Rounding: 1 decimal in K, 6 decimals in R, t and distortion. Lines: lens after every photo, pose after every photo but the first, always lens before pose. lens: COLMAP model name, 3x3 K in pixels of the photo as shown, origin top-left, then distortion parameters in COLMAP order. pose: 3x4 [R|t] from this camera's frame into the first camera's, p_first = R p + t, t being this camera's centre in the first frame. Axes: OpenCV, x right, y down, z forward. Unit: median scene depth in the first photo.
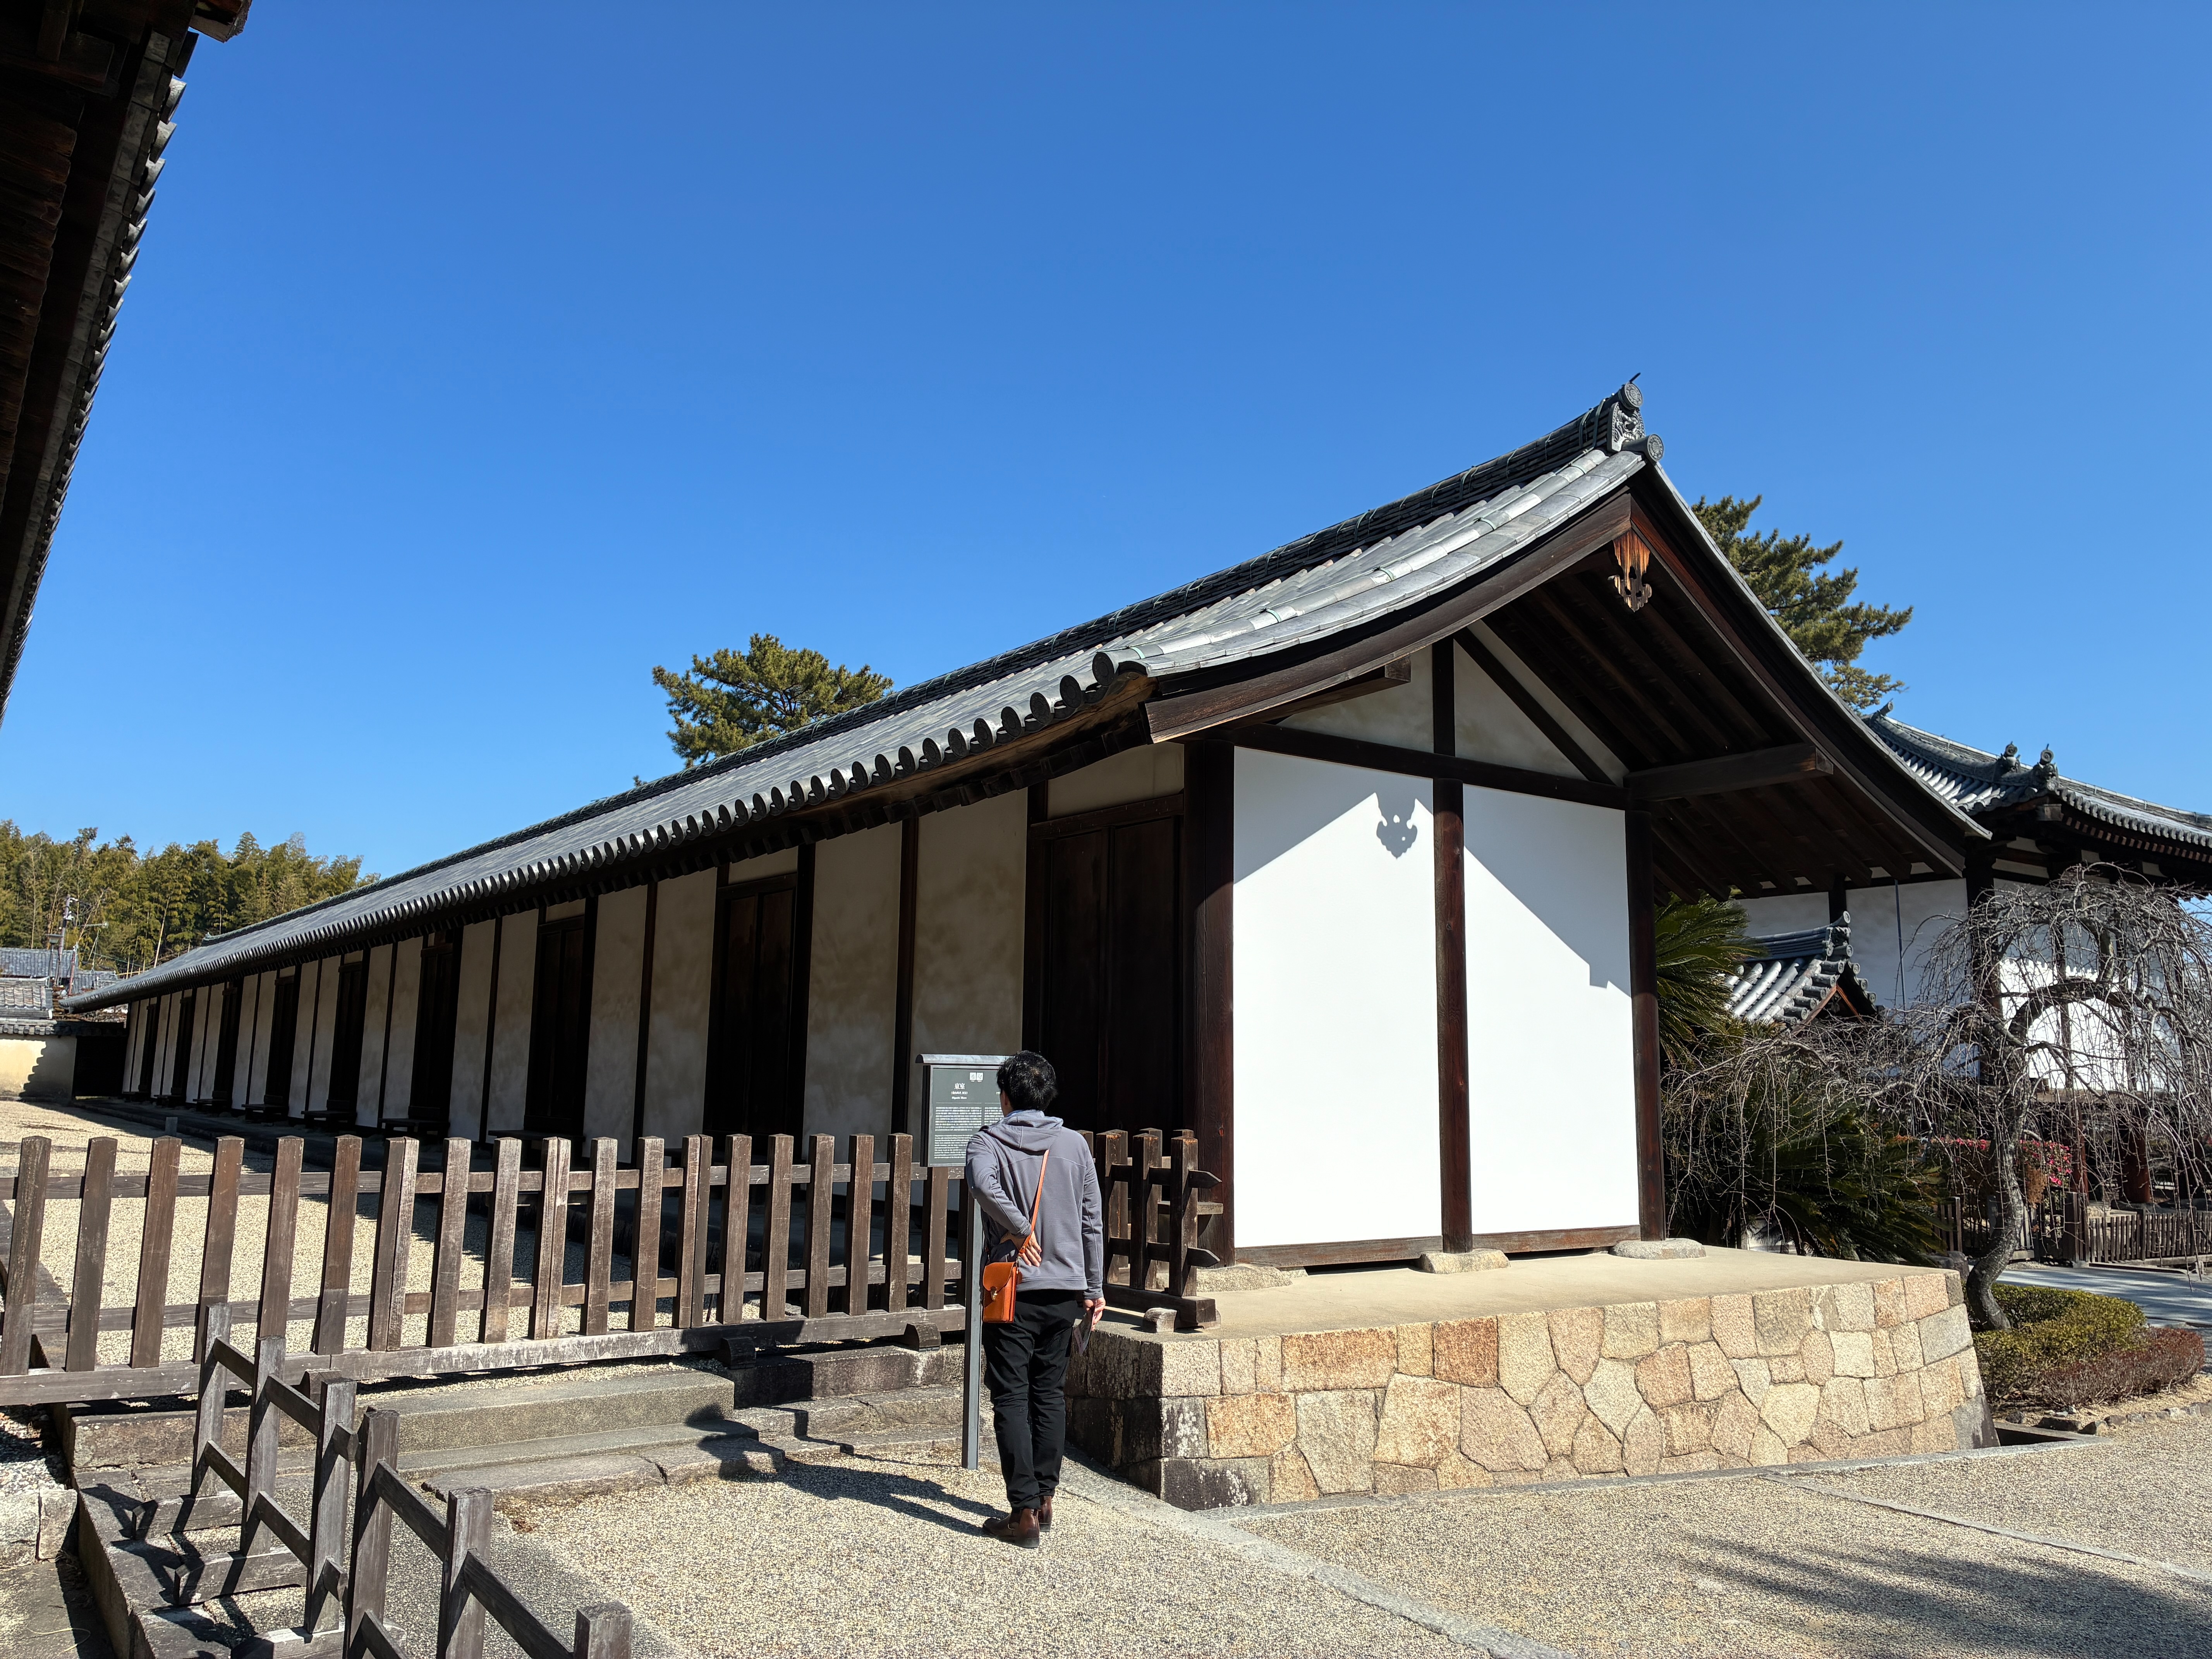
lens RADIAL K [[1673.7, 0, 1055.5], [0, 1673.7, 828.7], [0, 0, 1]] dist [0.014068, 0.001748]
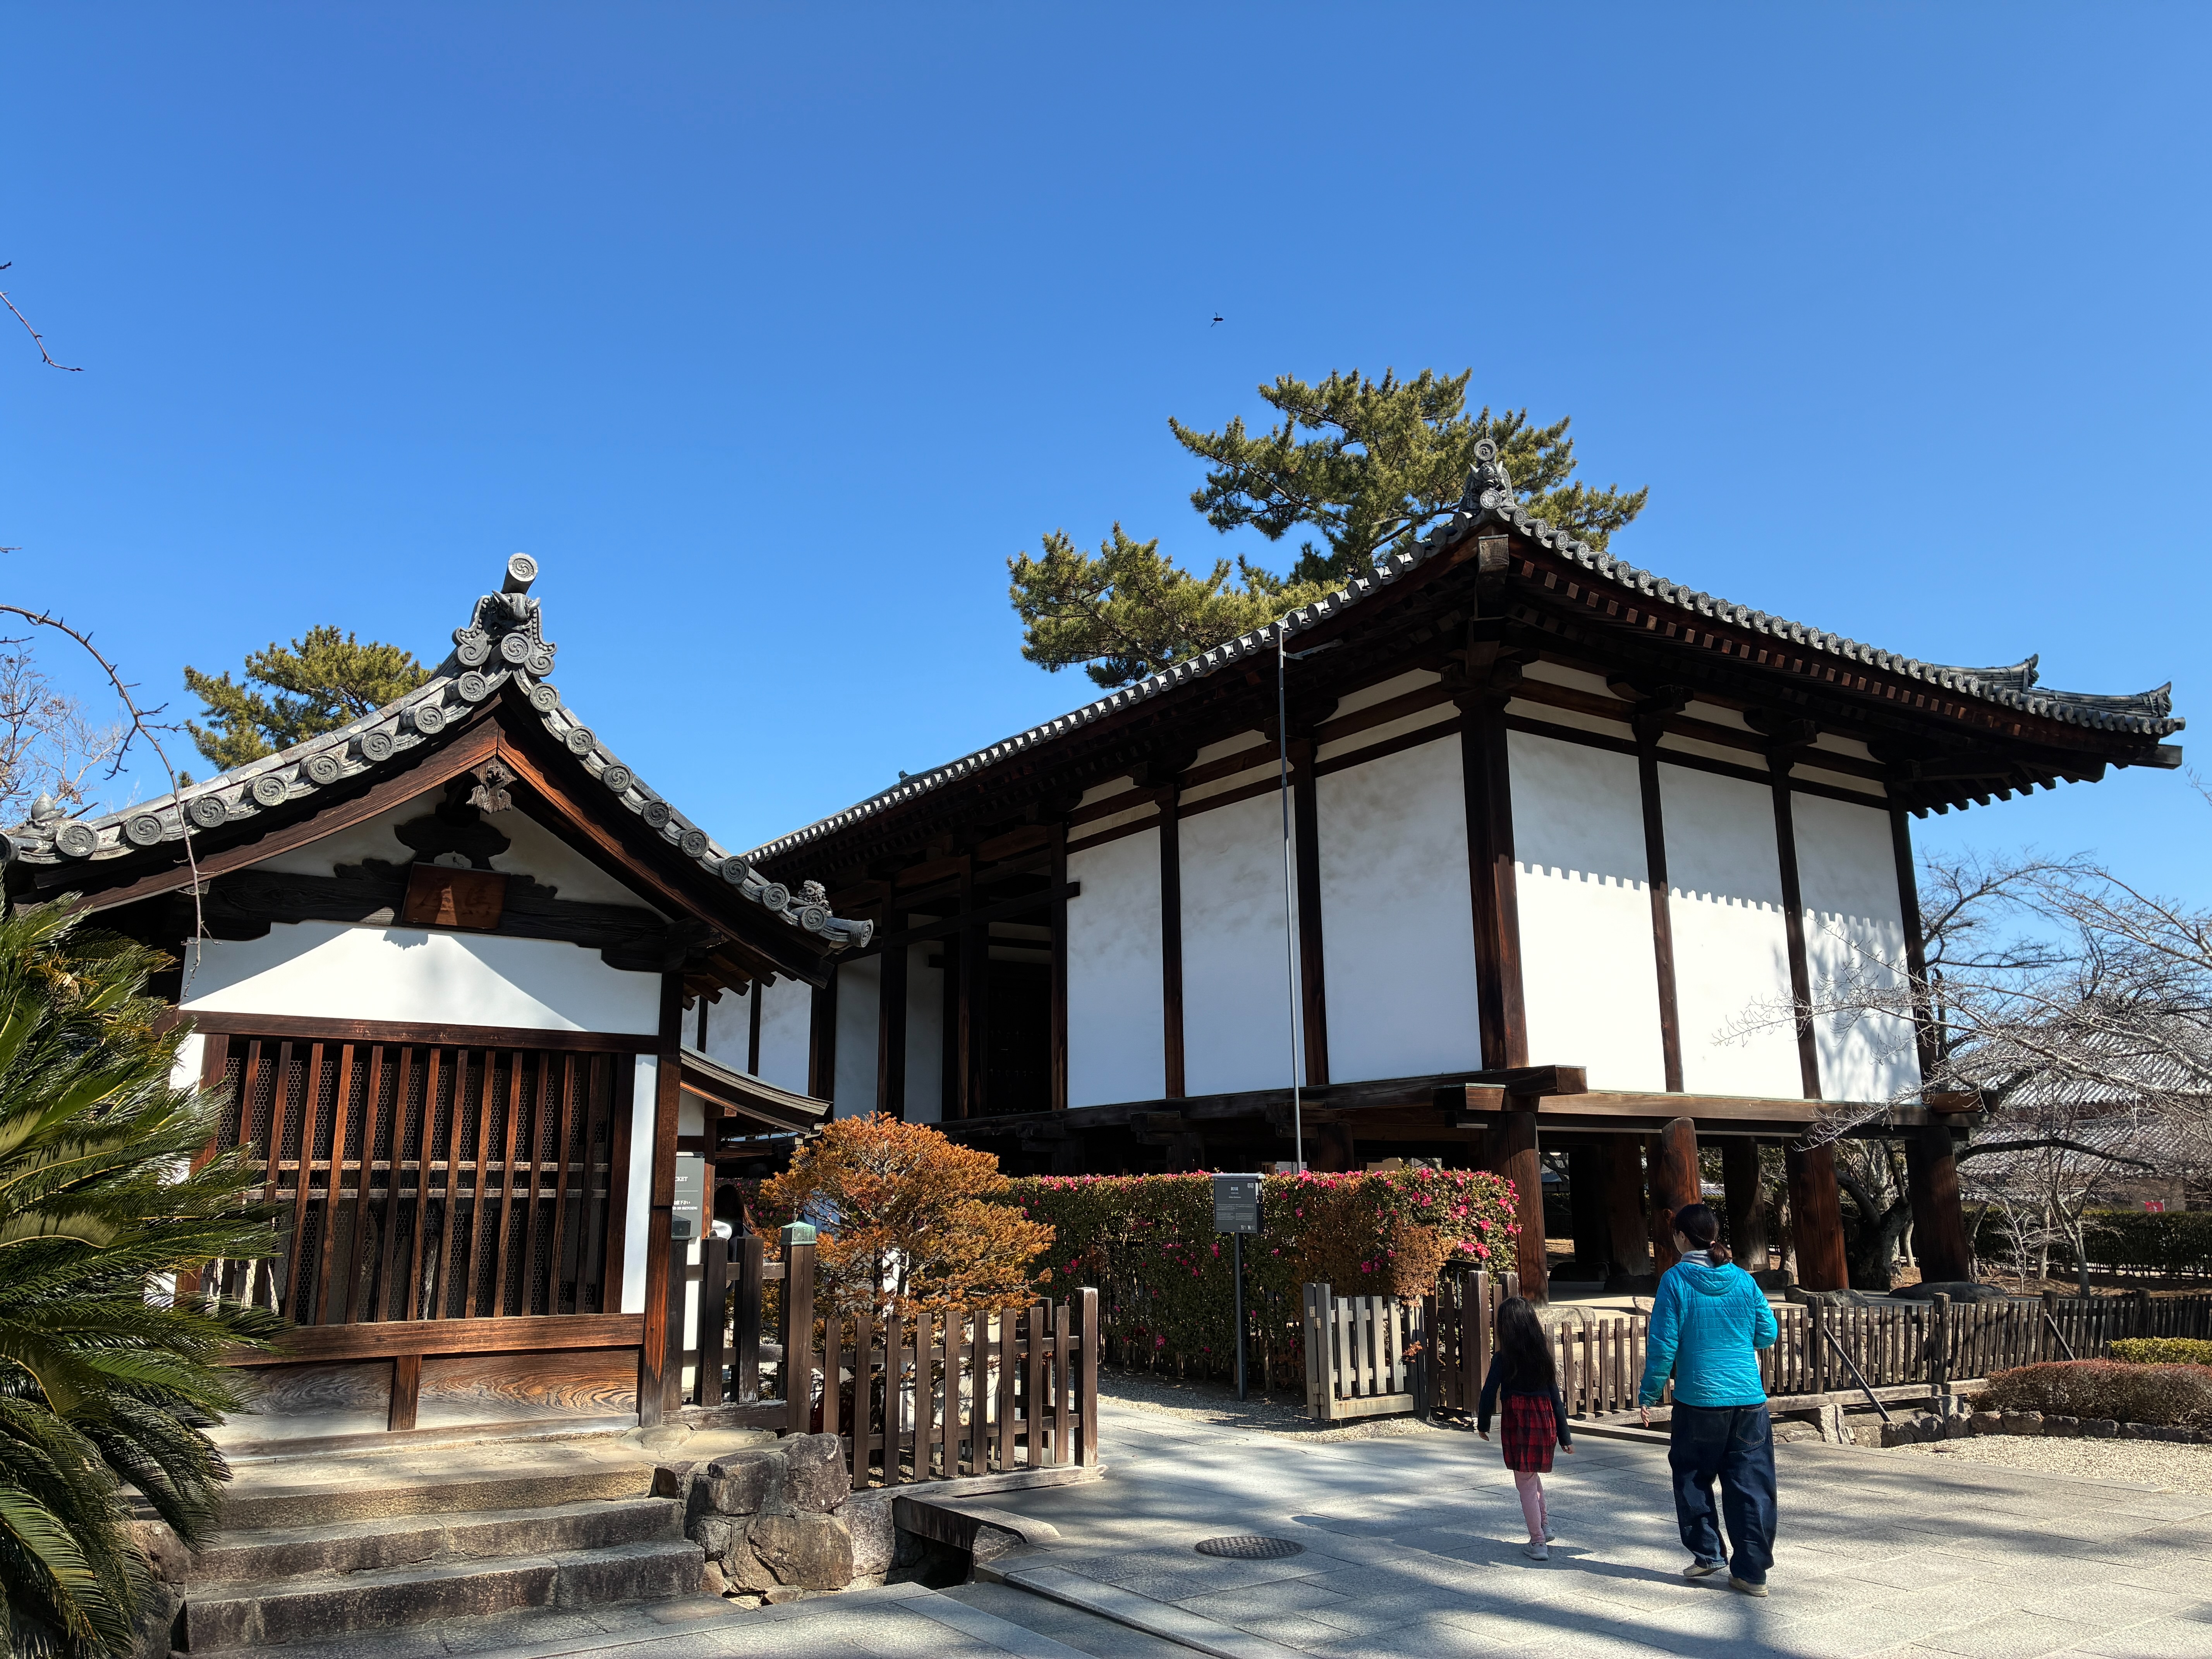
lens RADIAL K [[1699.1, 0, 1106.0], [0, 1699.1, 829.5], [0, 0, 1]] dist [0.032003, 0.004217]
pose [[0.999591, -0.025023, 0.013866, 0.460795], [0.025894, 0.997436, -0.066720, 0.111581], [-0.012161, 0.067052, 0.997675, 0.469713]]
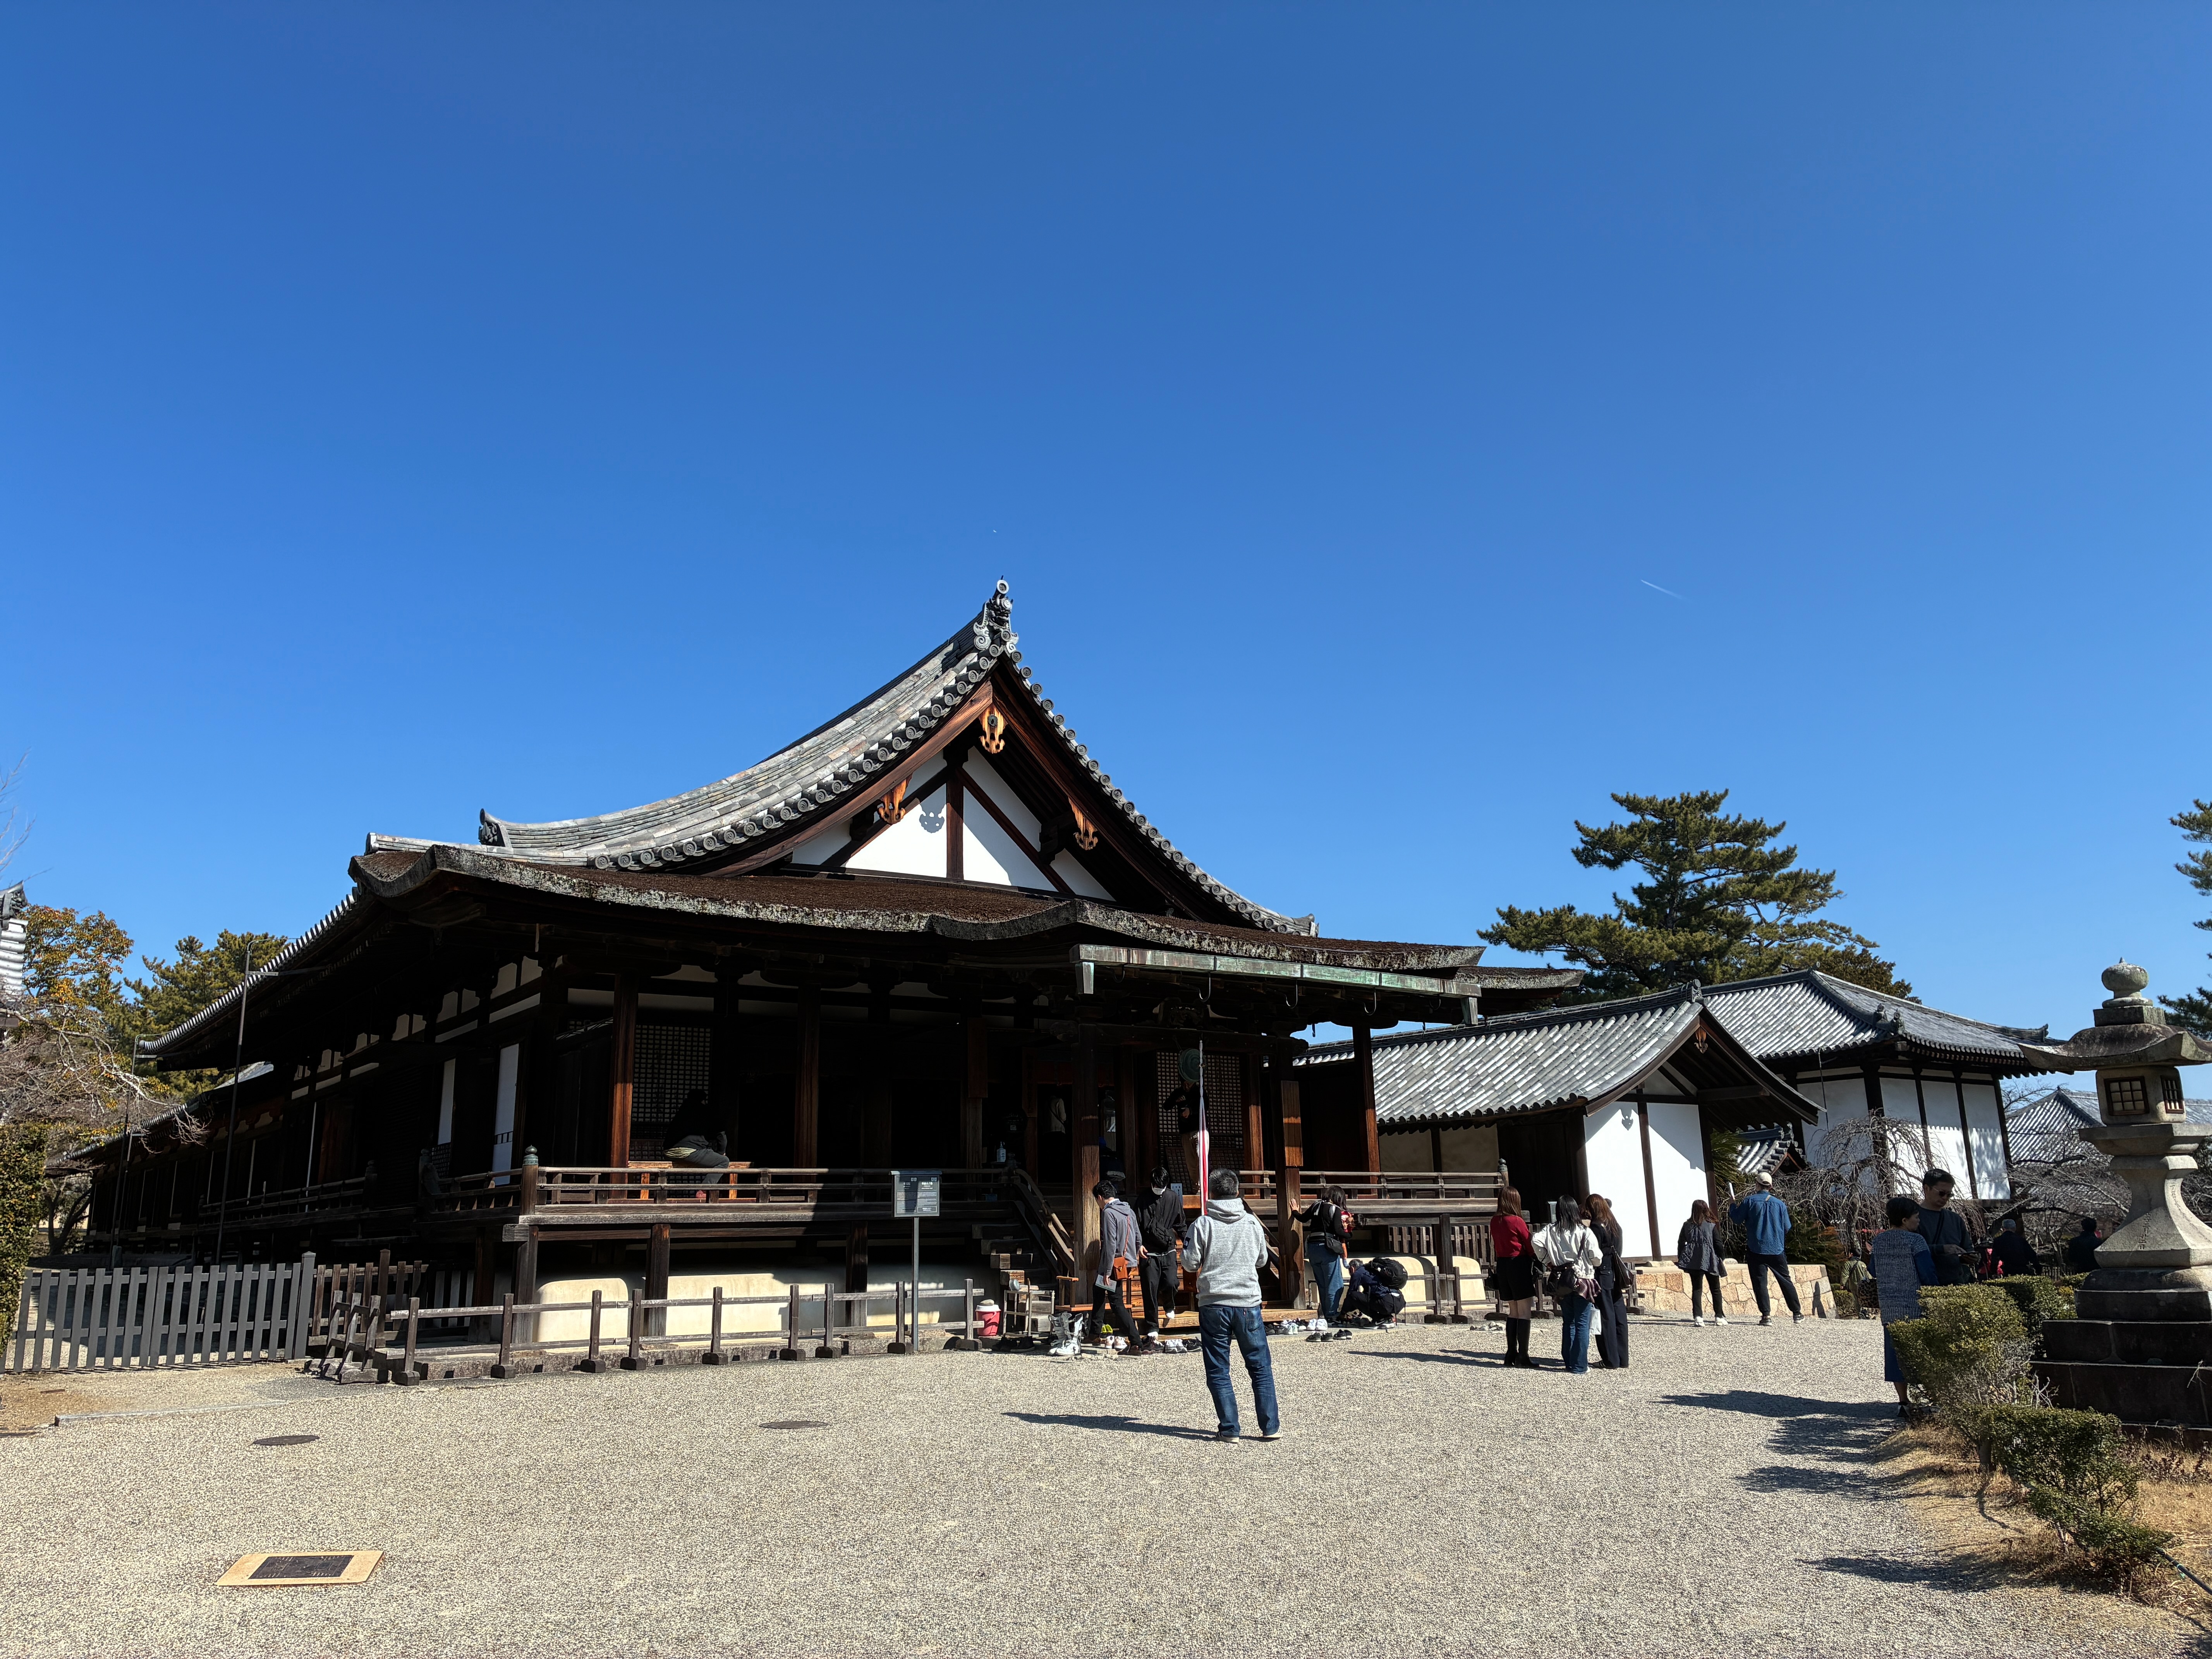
lens RADIAL K [[1699.1, 0, 1106.0], [0, 1699.1, 829.5], [0, 0, 1]] dist [0.032003, 0.004217]
pose [[0.998541, -0.029855, 0.044989, -0.340584], [0.033464, 0.996093, -0.081725, -0.120150], [-0.042373, 0.083111, 0.995639, -0.820102]]
